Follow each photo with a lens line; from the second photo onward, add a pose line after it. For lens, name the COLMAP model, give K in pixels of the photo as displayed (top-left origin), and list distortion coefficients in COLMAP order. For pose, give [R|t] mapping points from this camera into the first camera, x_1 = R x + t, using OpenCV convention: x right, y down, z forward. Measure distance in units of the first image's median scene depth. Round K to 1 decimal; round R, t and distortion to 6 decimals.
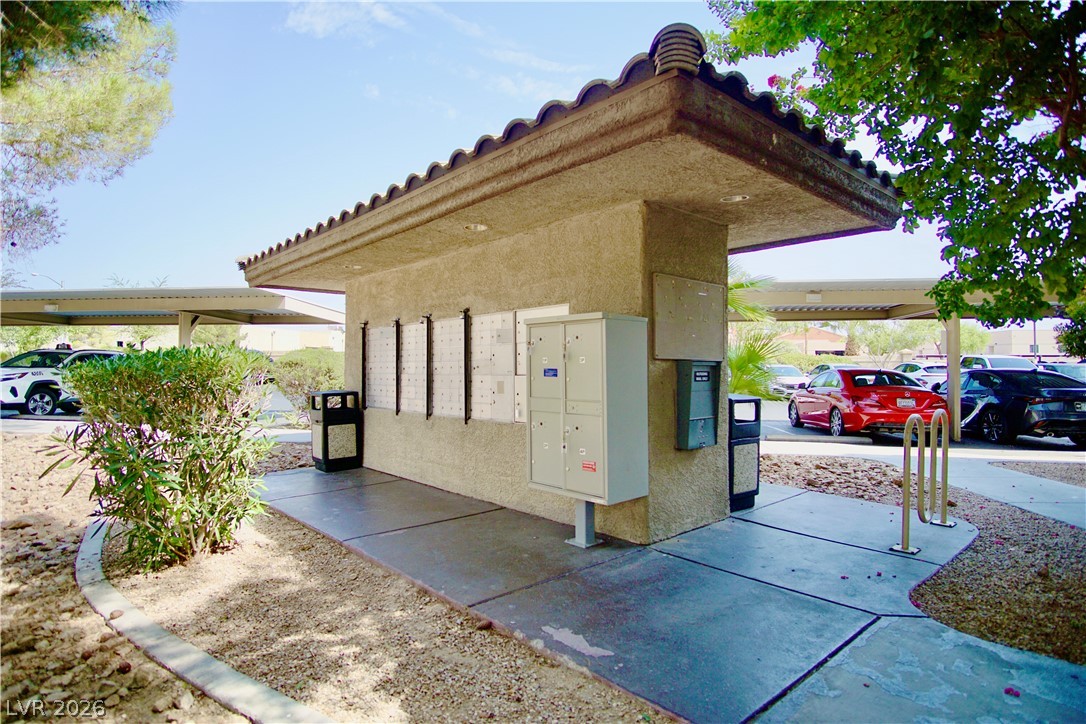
lens RADIAL K [[581.4, 0, 540.0], [0, 581.4, 359.9], [0, 0, 1]] dist [-0.025929, 0.002317]
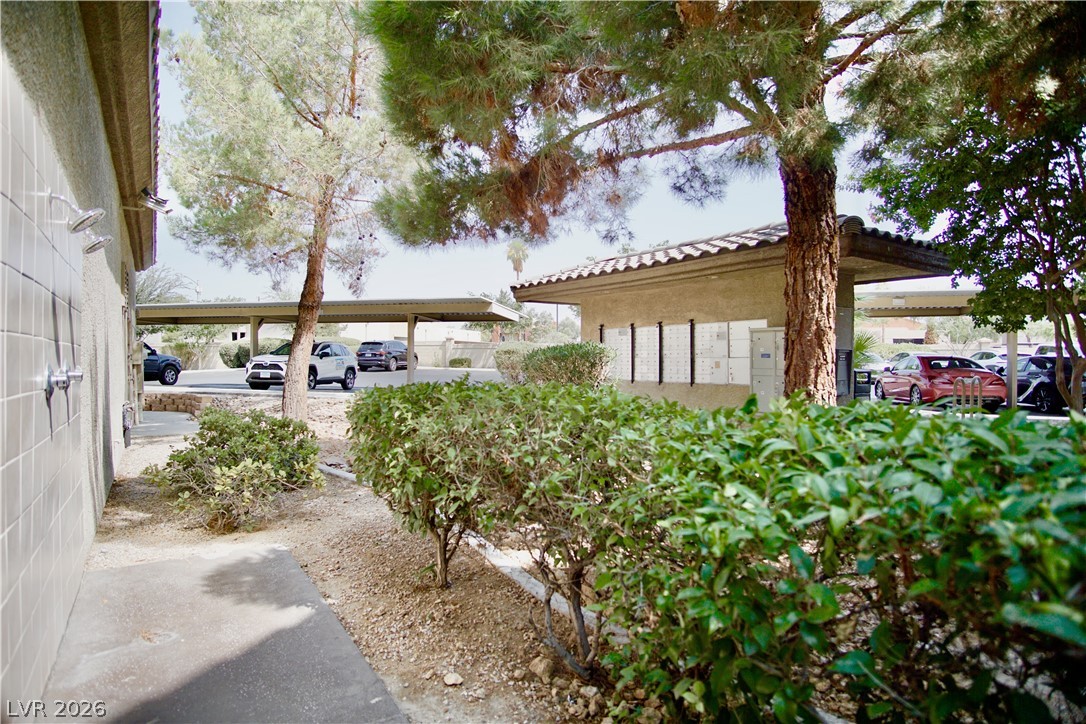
lens RADIAL K [[581.4, 0, 540.0], [0, 581.4, 359.9], [0, 0, 1]] dist [-0.025929, 0.002317]
pose [[0.994641, 0.000188, -0.103386, -0.198012], [0.001864, 0.999803, 0.019744, -0.001600], [0.103369, -0.019831, 0.994445, -0.380488]]
